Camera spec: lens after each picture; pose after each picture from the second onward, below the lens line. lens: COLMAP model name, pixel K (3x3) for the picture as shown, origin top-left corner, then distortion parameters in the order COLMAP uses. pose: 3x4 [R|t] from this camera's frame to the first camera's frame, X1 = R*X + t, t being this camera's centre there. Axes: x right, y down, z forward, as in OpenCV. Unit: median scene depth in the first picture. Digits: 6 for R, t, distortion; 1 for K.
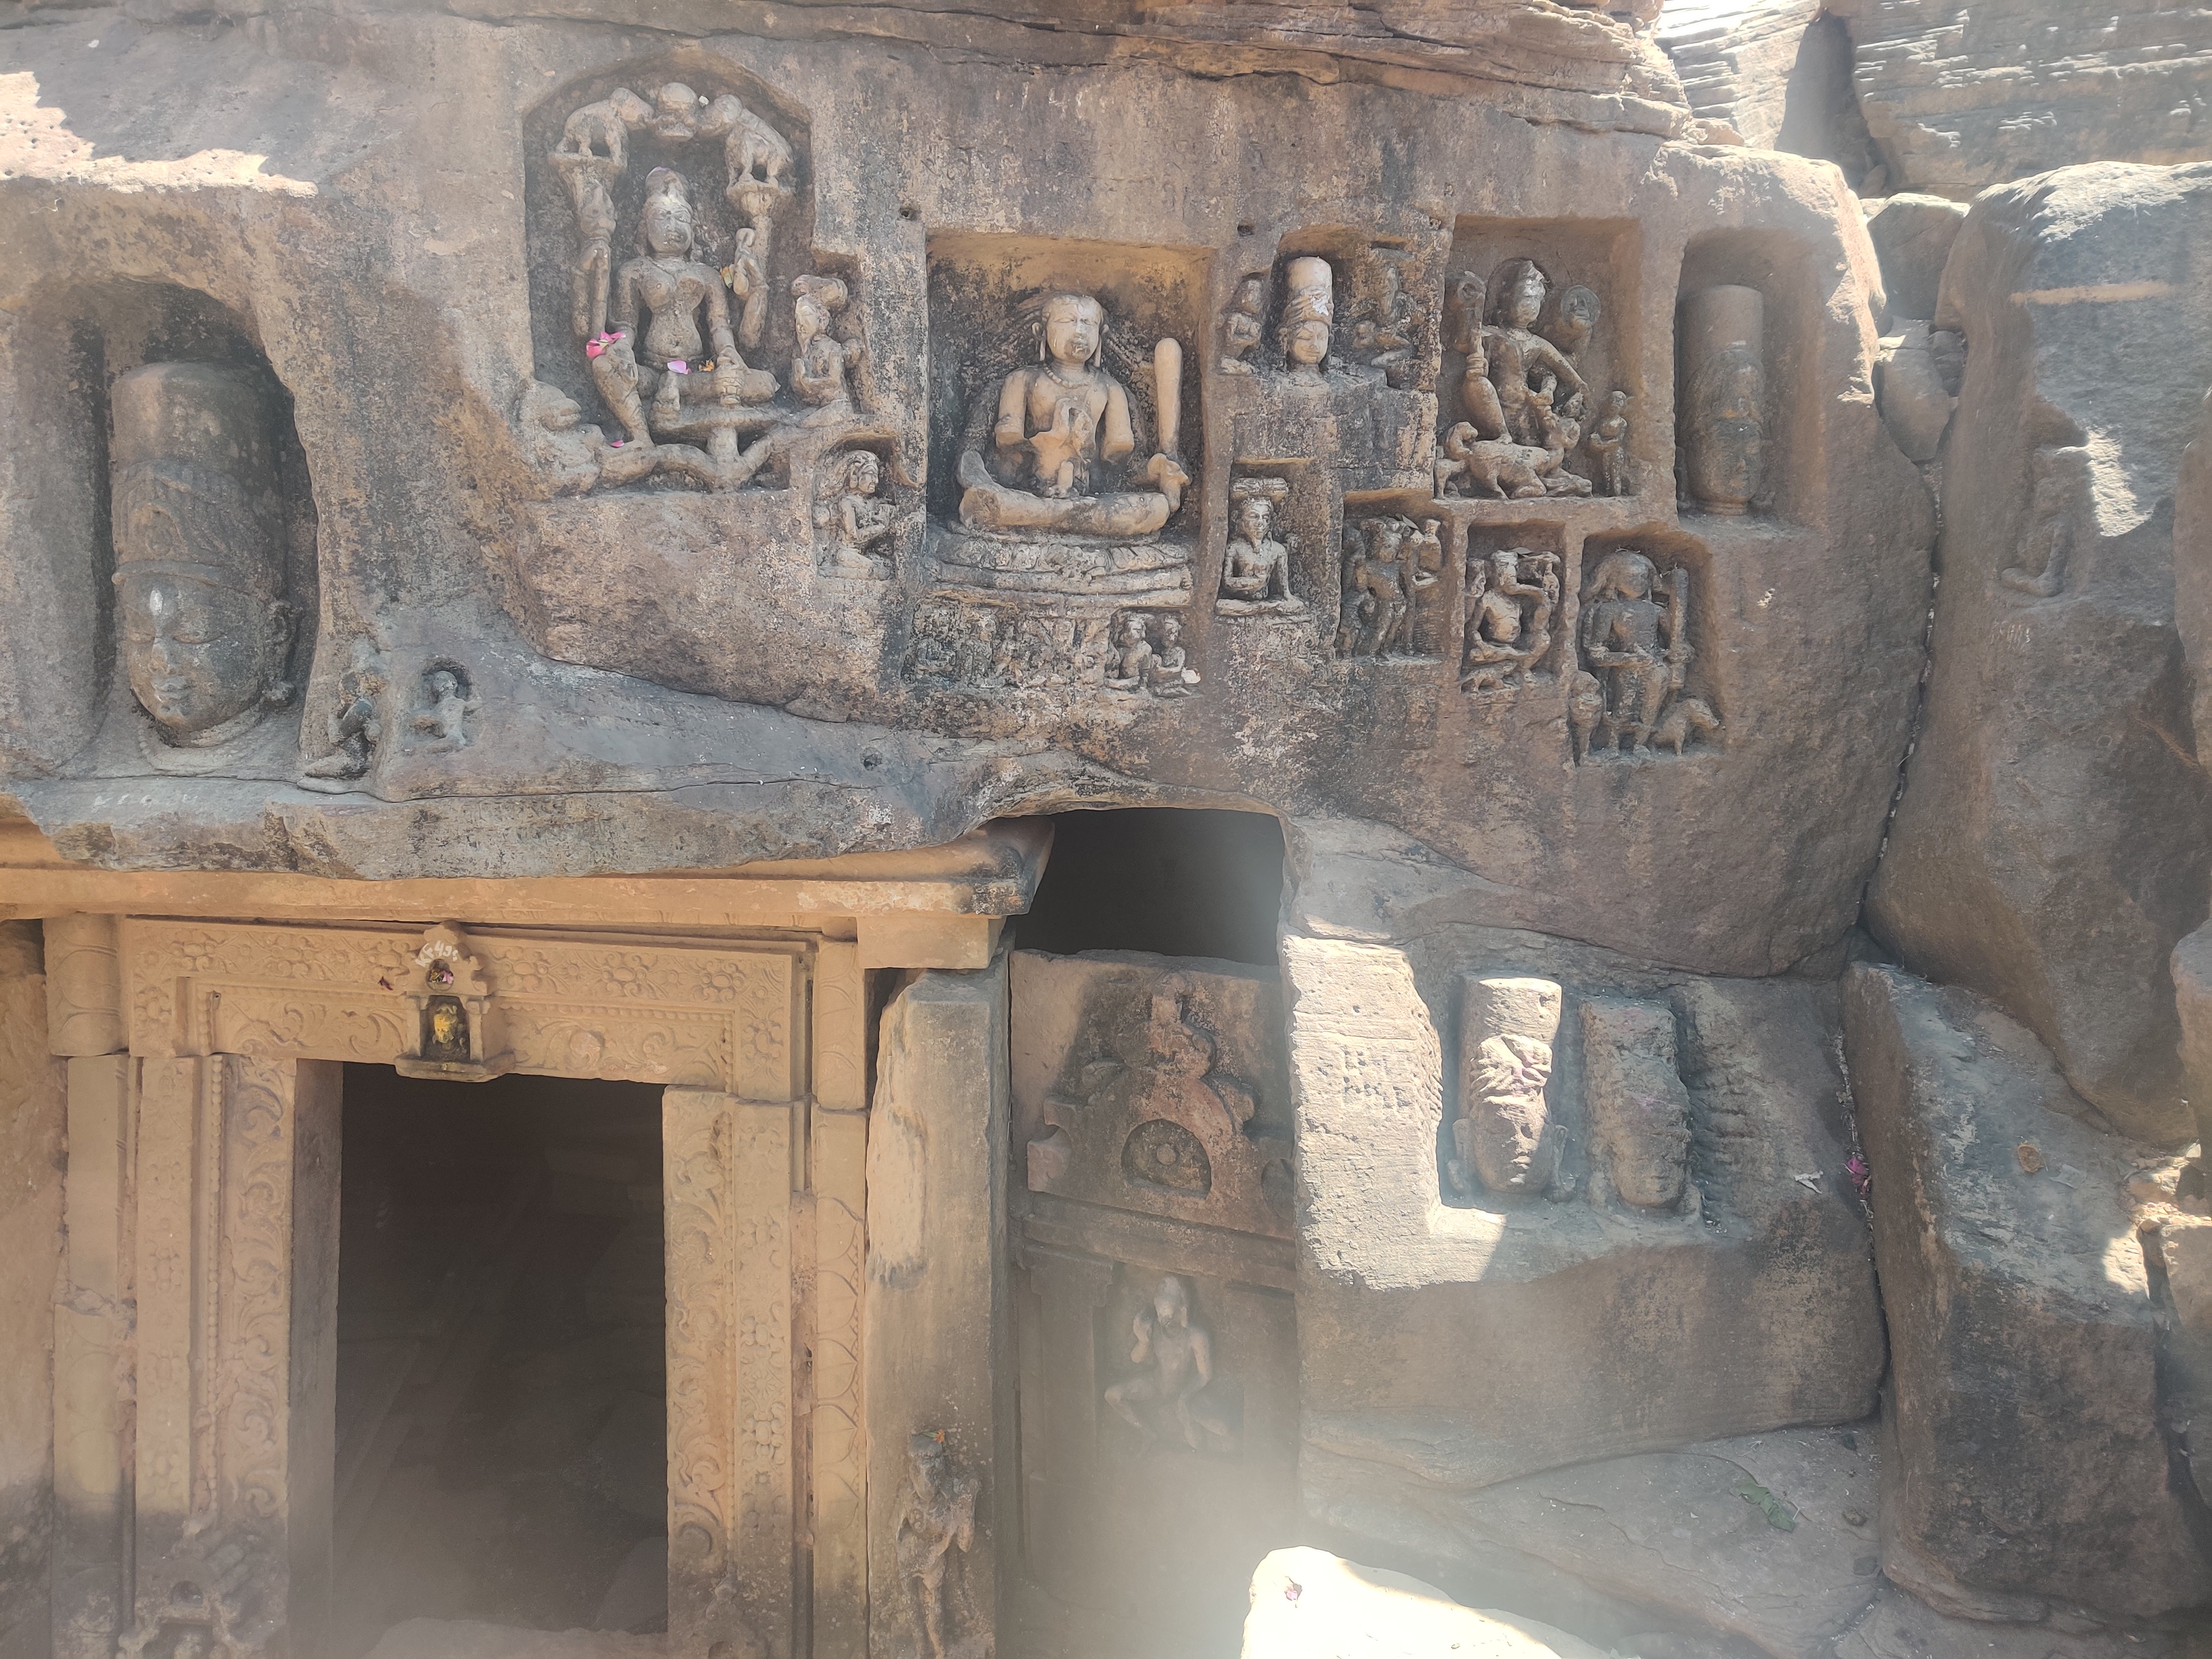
lens RADIAL K [[1677.3, 0, 1106.4], [0, 1677.3, 818.1], [0, 0, 1]] dist [0.053009, -0.046695]
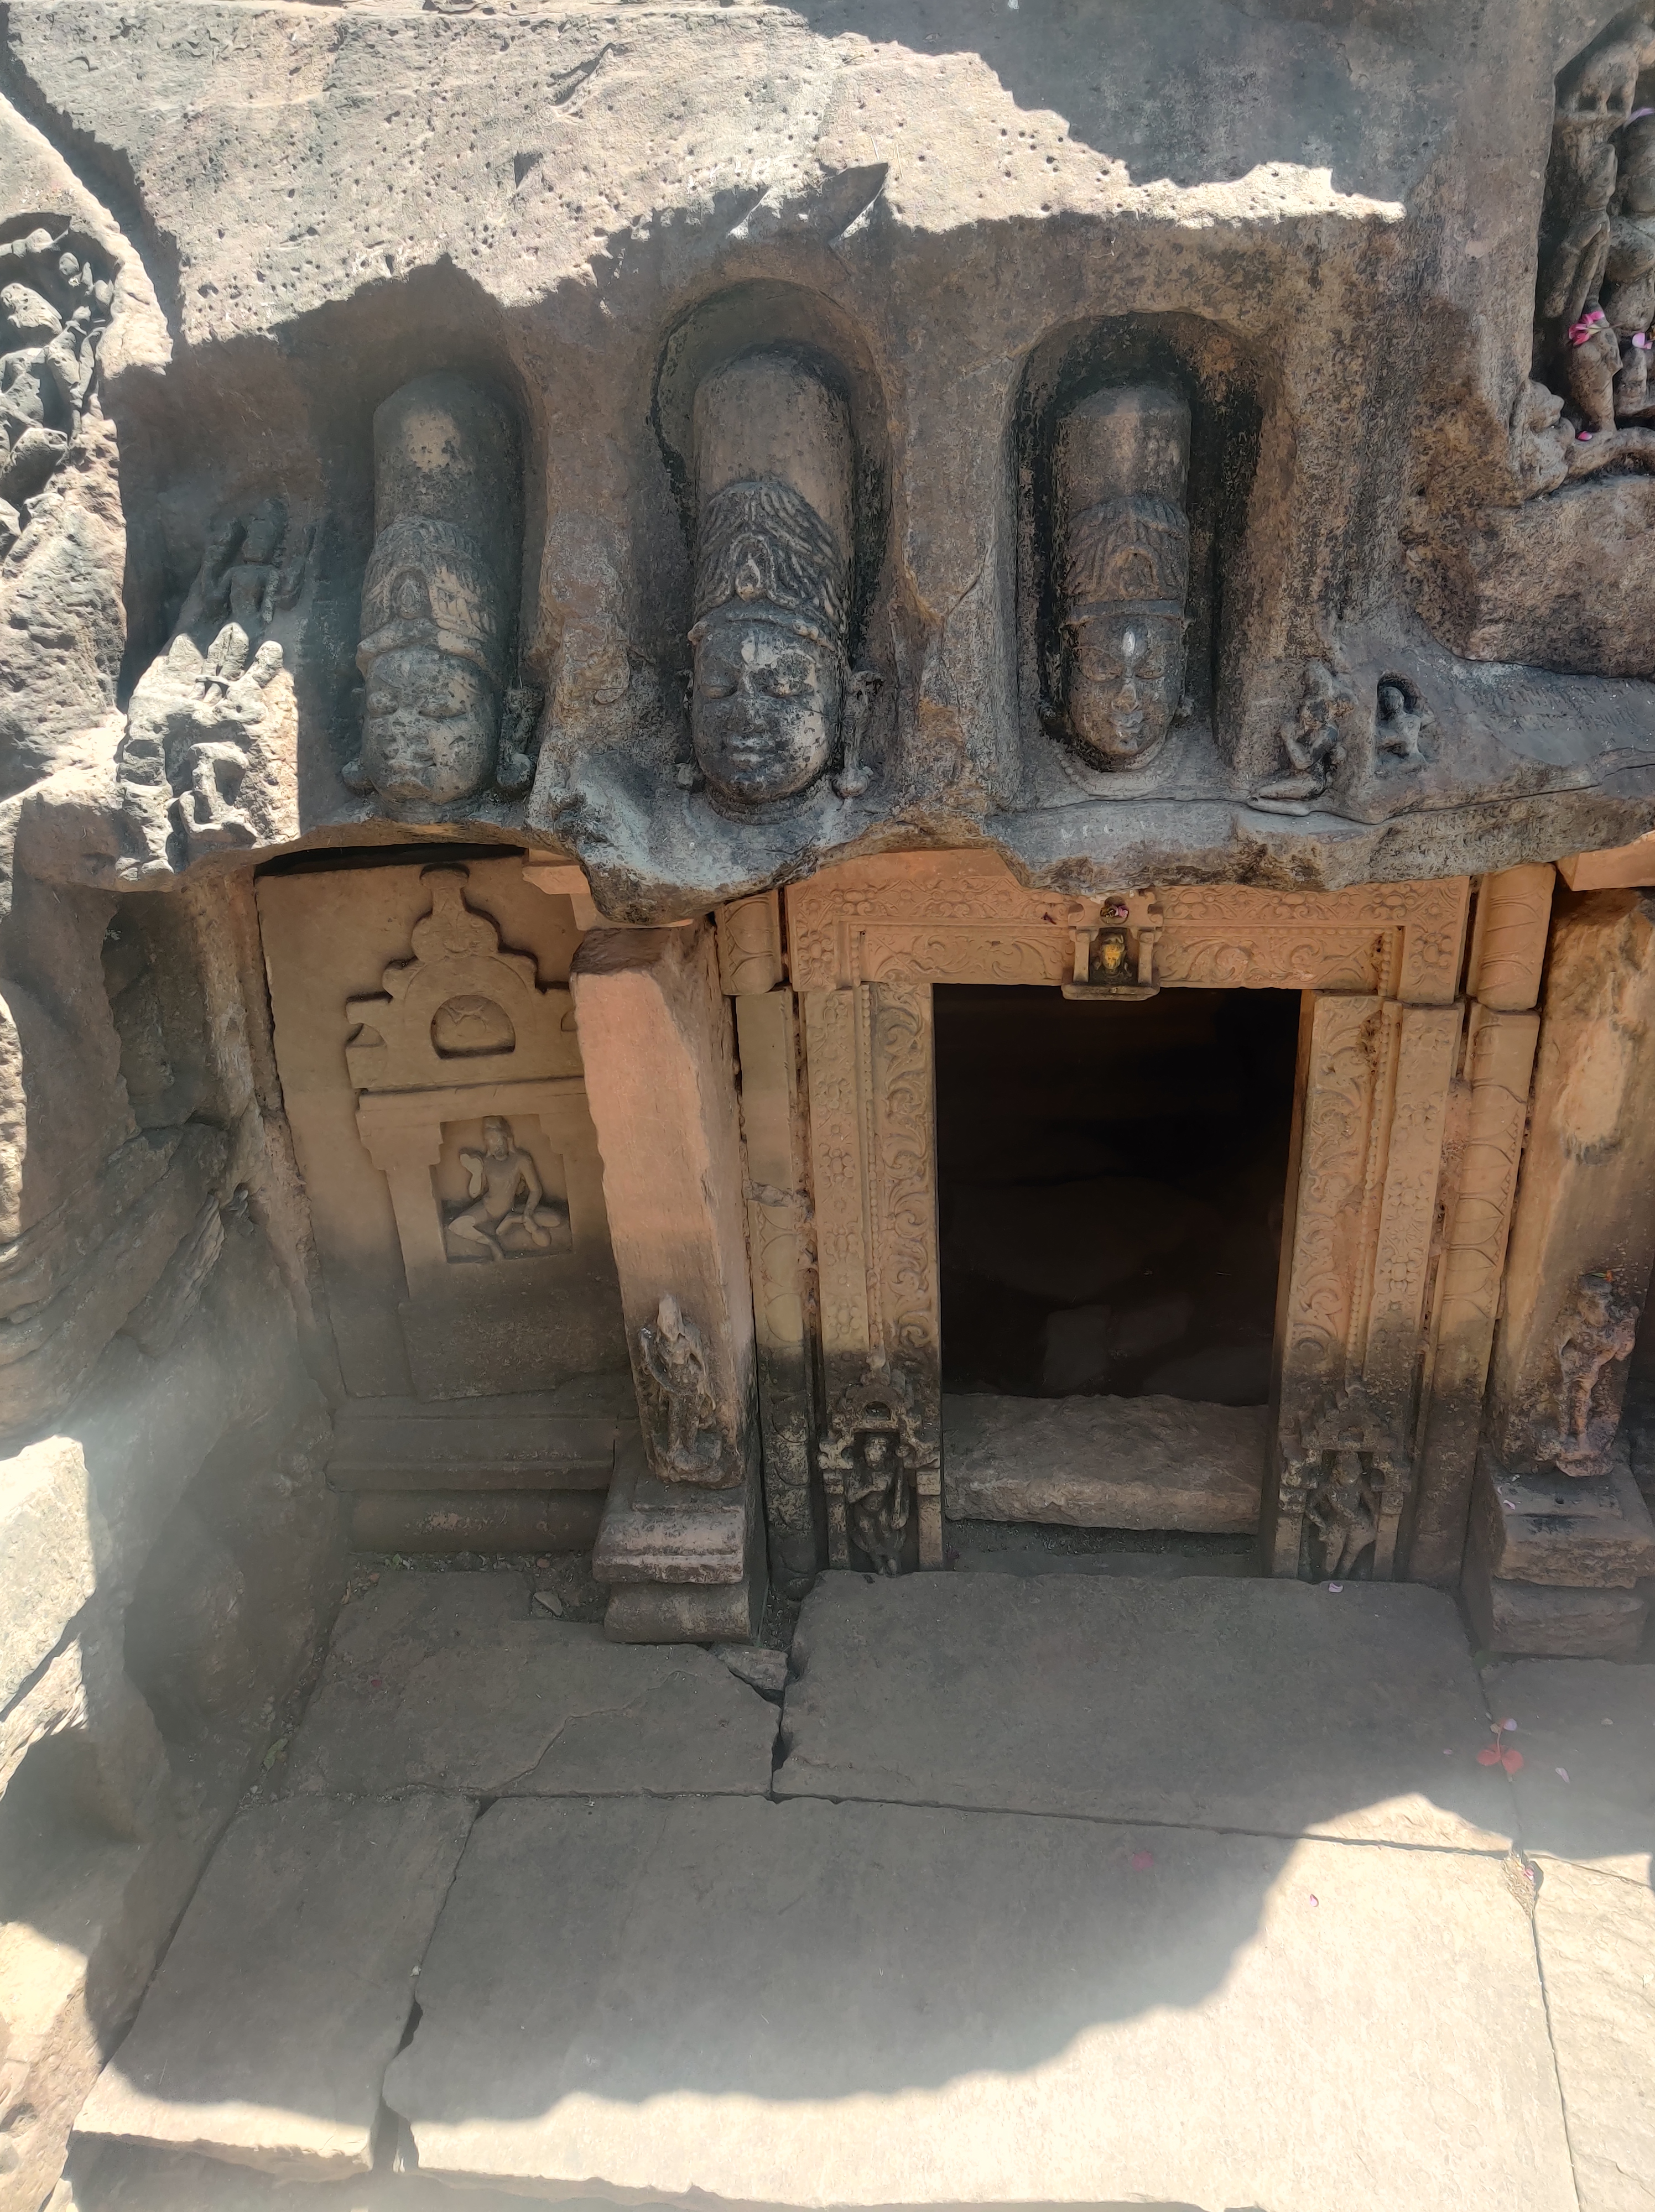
lens RADIAL K [[1689.2, 0, 827.5], [0, 1689.2, 1108.2], [0, 0, 1]] dist [0.072257, -0.031413]
pose [[0.997522, -0.068138, -0.017521, -0.735512], [0.069946, 0.933667, 0.351246, -0.238328], [-0.007574, -0.351601, 0.936119, -0.080552]]
